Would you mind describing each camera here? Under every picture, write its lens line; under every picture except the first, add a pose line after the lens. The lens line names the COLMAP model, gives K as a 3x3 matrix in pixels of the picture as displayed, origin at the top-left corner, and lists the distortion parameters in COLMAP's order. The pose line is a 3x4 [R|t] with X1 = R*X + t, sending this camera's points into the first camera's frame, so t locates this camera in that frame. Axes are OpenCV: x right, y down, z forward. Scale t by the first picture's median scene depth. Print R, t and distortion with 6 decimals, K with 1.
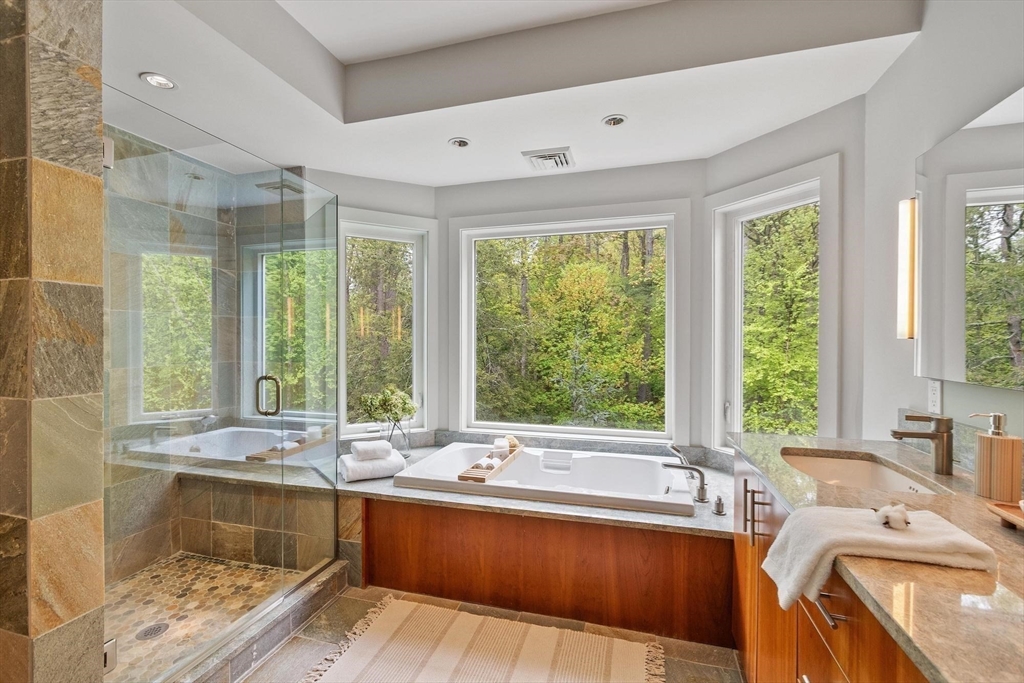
lens RADIAL K [[444.9, 0, 513.2], [0, 444.9, 343.9], [0, 0, 1]] dist [0.002774, 0.001127]
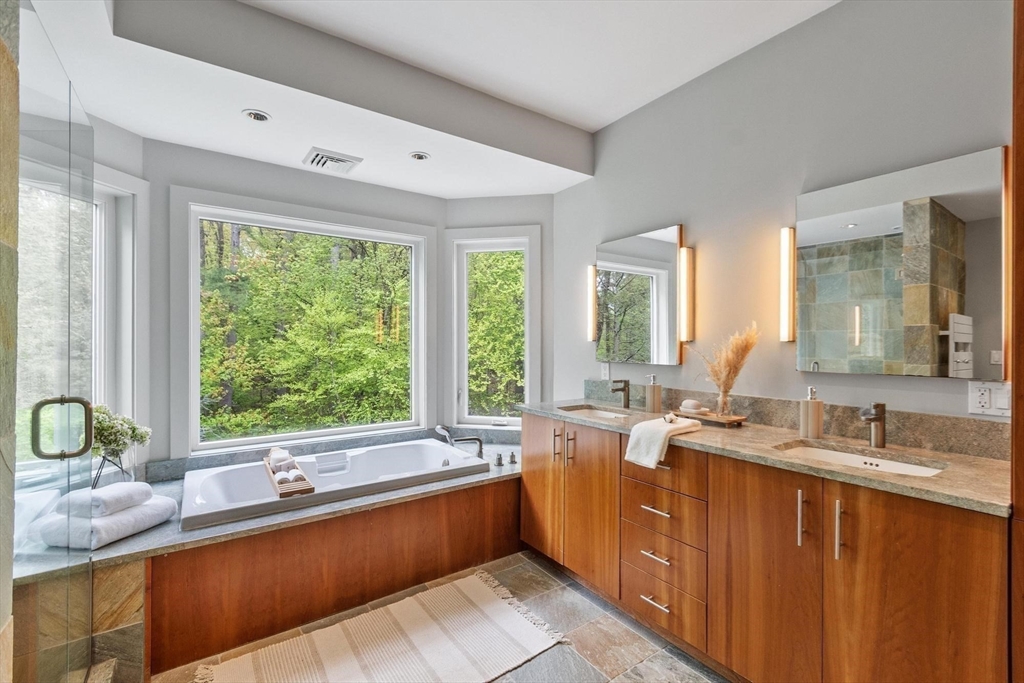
lens RADIAL K [[444.9, 0, 515.6], [0, 444.9, 340.7], [0, 0, 1]] dist [0.002774, 0.001127]
pose [[0.624583, 0.003096, 0.780952, -0.536818], [0.006189, 0.999941, -0.008914, 0.000102], [-0.780934, 0.010401, 0.624527, 0.068711]]
